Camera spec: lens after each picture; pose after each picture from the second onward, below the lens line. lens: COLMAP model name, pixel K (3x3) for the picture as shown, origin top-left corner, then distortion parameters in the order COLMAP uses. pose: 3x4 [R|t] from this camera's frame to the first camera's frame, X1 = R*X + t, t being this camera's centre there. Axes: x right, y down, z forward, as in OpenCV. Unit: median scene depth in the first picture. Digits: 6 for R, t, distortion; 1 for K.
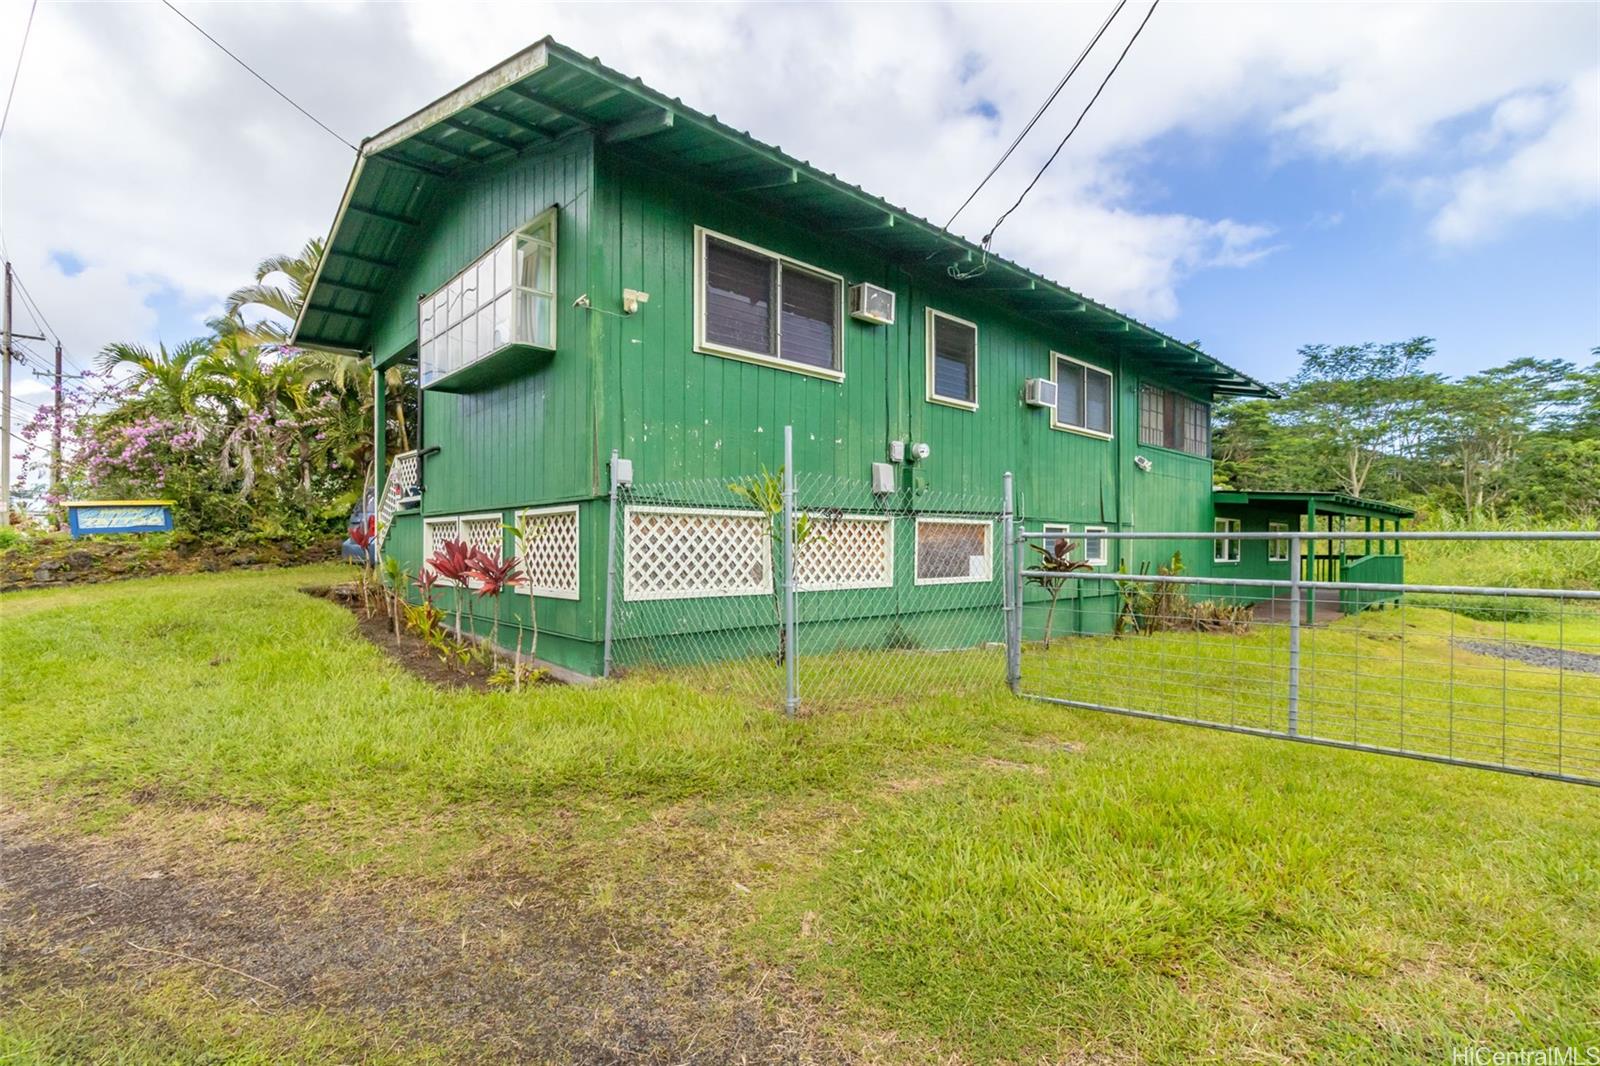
lens RADIAL K [[793.1, 0, 806.6], [0, 793.1, 532.1], [0, 0, 1]] dist [0.003952, -0.000904]
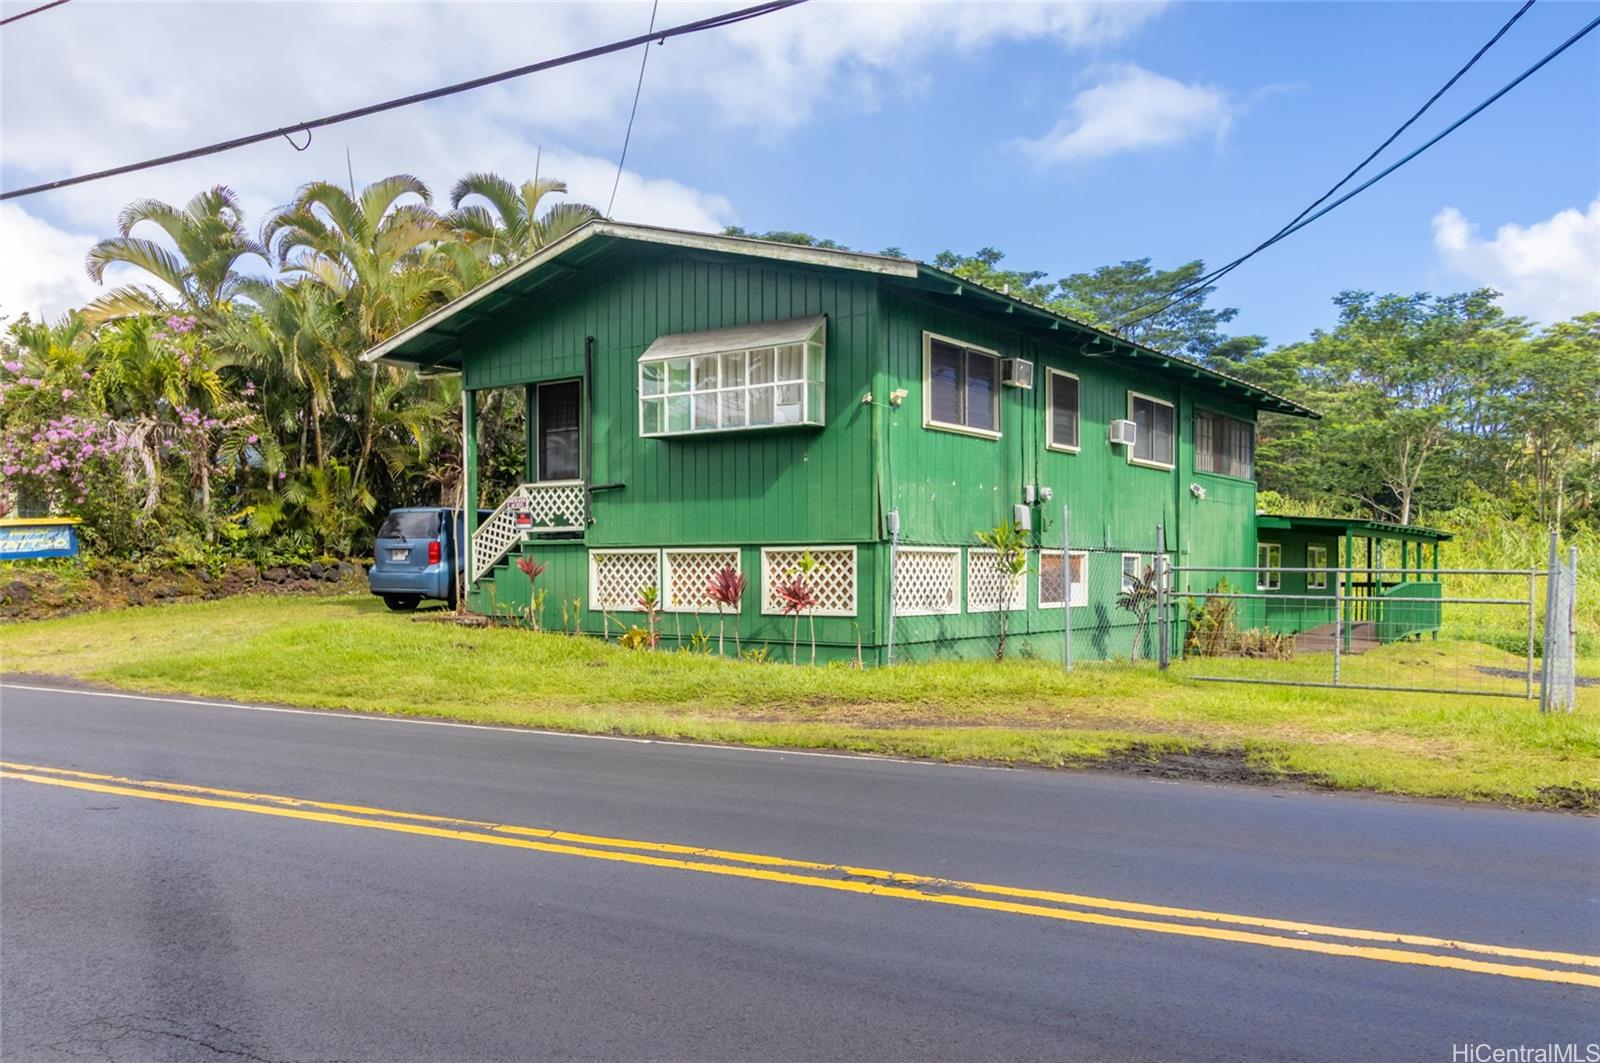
lens RADIAL K [[1465.2, 0, 795.0], [0, 1465.2, 541.5], [0, 0, 1]] dist [-0.002426, 0.012476]
pose [[0.979546, 0.003137, 0.201196, -0.460802], [-0.002930, 0.999995, -0.001329, -0.019307], [-0.201199, 0.000712, 0.979550, -0.733386]]
